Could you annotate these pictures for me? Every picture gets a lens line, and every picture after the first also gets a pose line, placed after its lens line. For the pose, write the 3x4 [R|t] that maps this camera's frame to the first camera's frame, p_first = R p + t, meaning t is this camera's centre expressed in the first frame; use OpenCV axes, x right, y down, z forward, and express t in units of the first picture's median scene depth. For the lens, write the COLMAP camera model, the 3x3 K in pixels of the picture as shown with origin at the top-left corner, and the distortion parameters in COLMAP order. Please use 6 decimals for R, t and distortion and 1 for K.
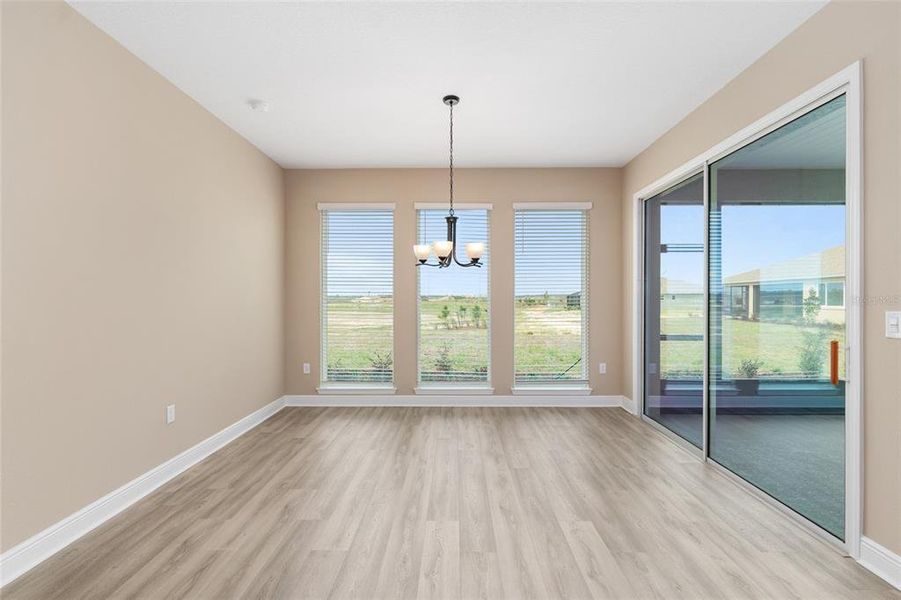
lens RADIAL K [[405.0, 0, 450.6], [0, 405.0, 299.0], [0, 0, 1]] dist [-0.001197, -0.000608]
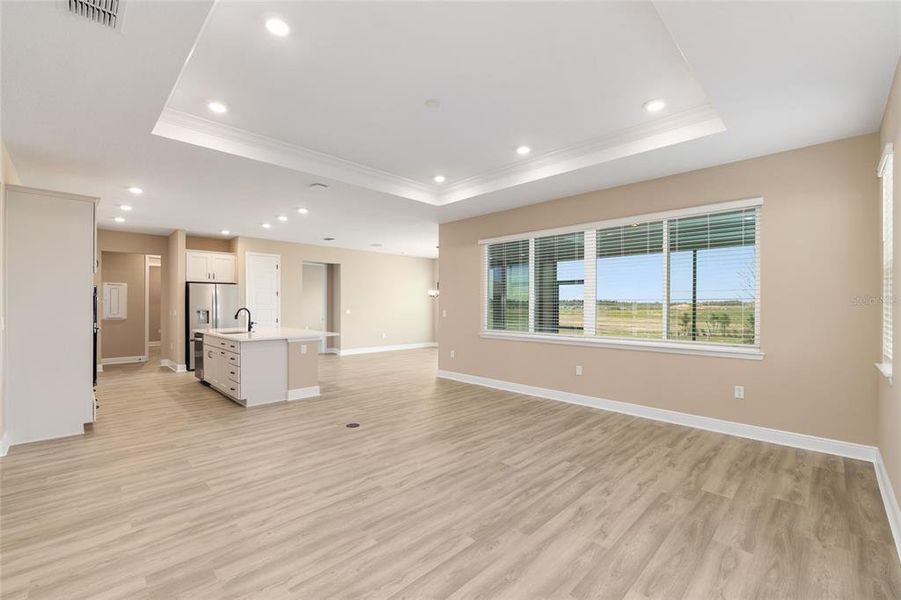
lens RADIAL K [[381.4, 0, 443.9], [0, 381.4, 304.3], [0, 0, 1]] dist [-0.004490, -0.000251]
pose [[0.703853, 0.001513, -0.710344, 1.532055], [-0.003957, 0.999991, -0.001791, -0.012980], [0.710335, 0.004071, 0.703852, -0.791447]]
